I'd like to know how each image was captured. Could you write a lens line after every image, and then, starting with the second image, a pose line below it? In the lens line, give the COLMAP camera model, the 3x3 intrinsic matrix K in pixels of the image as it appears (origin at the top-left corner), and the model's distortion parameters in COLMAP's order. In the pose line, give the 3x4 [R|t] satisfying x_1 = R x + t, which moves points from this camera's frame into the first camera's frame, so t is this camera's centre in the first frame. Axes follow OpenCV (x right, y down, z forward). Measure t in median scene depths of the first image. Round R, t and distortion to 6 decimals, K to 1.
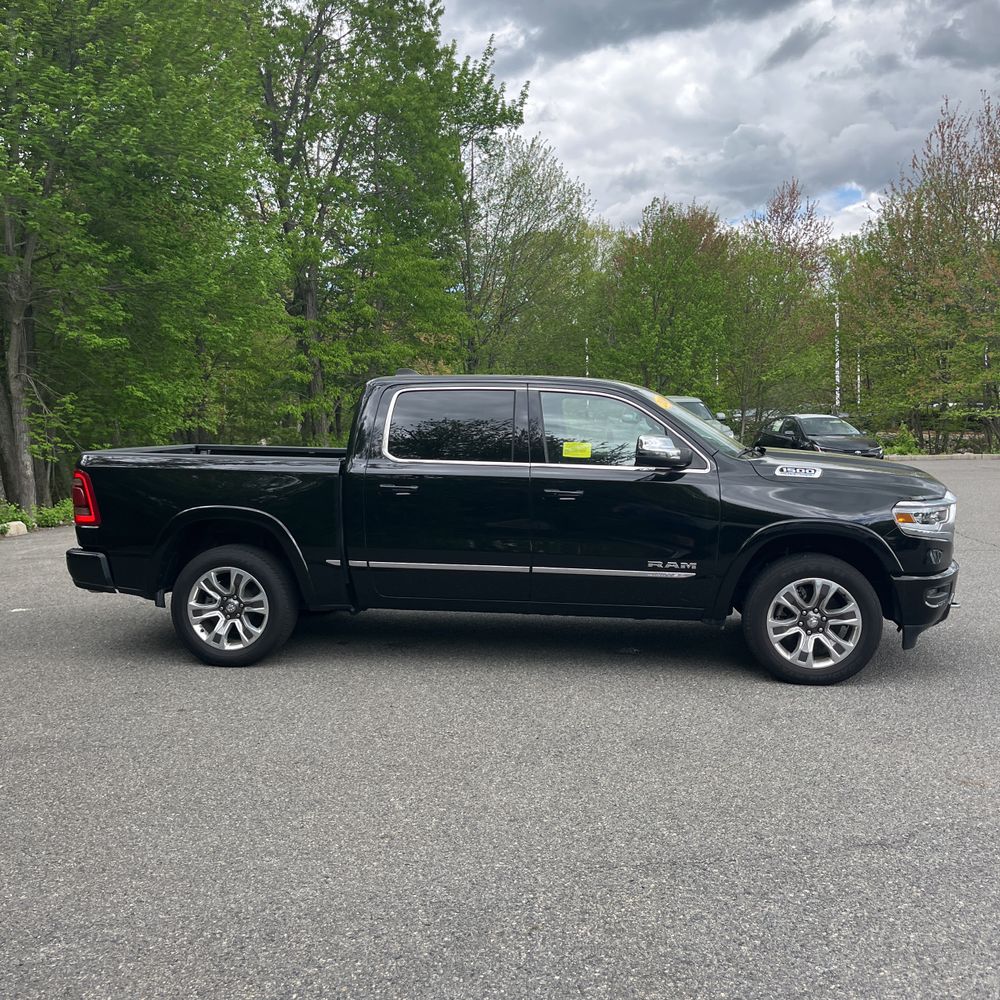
lens RADIAL K [[1002.2, 0, 499.8], [0, 1002.2, 482.3], [0, 0, 1]] dist [0.064493, -0.057743]
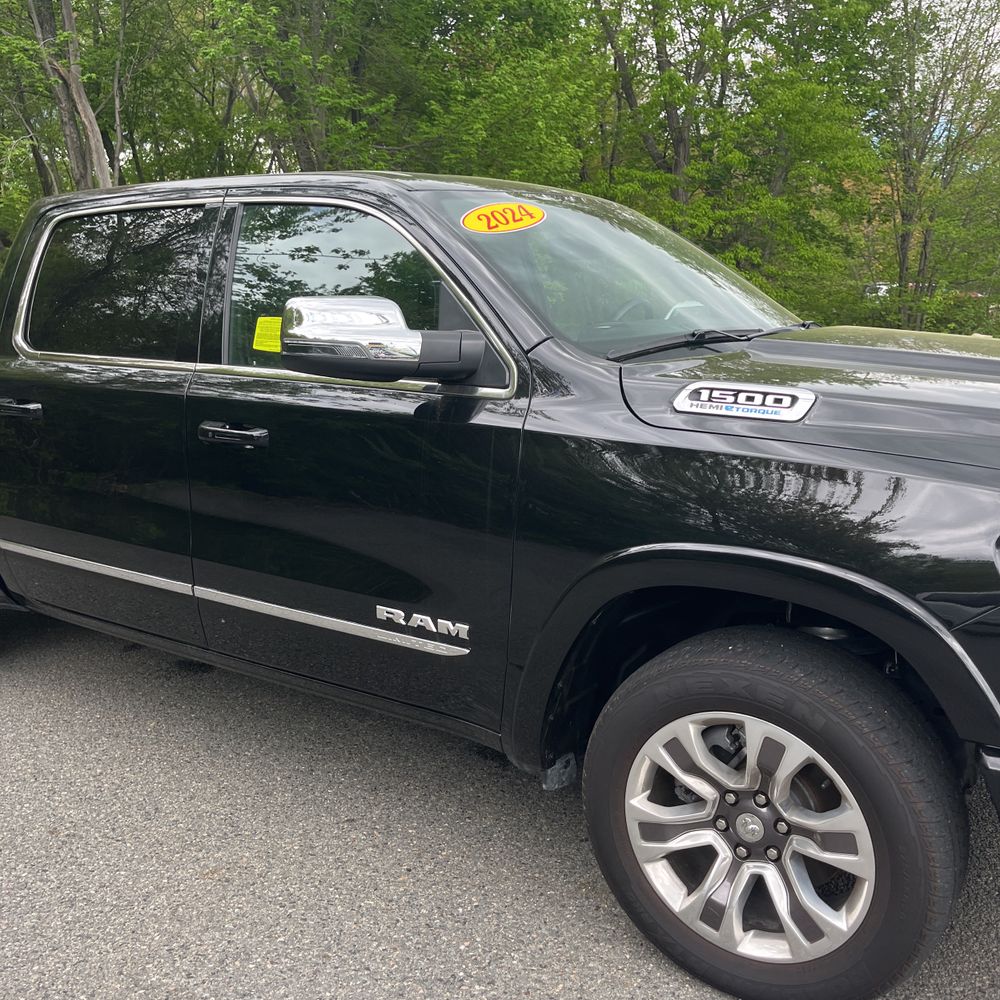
lens RADIAL K [[1008.5, 0, 512.4], [0, 1008.5, 501.4], [0, 0, 1]] dist [0.040720, -0.027228]
pose [[0.900116, 0.071859, -0.429683, 0.349444], [-0.012472, 0.990149, 0.139462, -0.022116], [0.435471, -0.120173, 0.892145, 0.606640]]
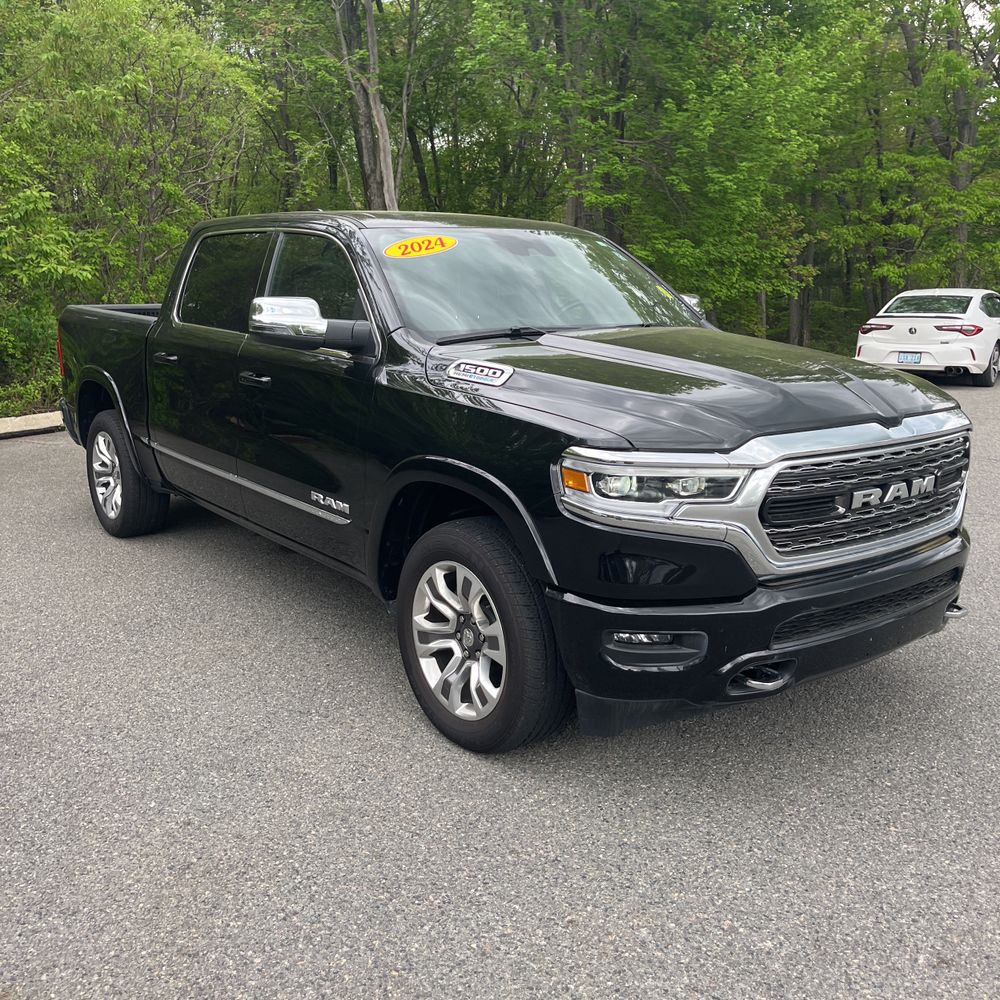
lens RADIAL K [[1002.2, 0, 499.8], [0, 1002.2, 482.3], [0, 0, 1]] dist [0.064493, -0.057743]
pose [[0.726544, 0.143604, -0.671946, 0.636258], [-0.054558, 0.986886, 0.151919, -0.032687], [0.684950, -0.073716, 0.724851, 0.559079]]
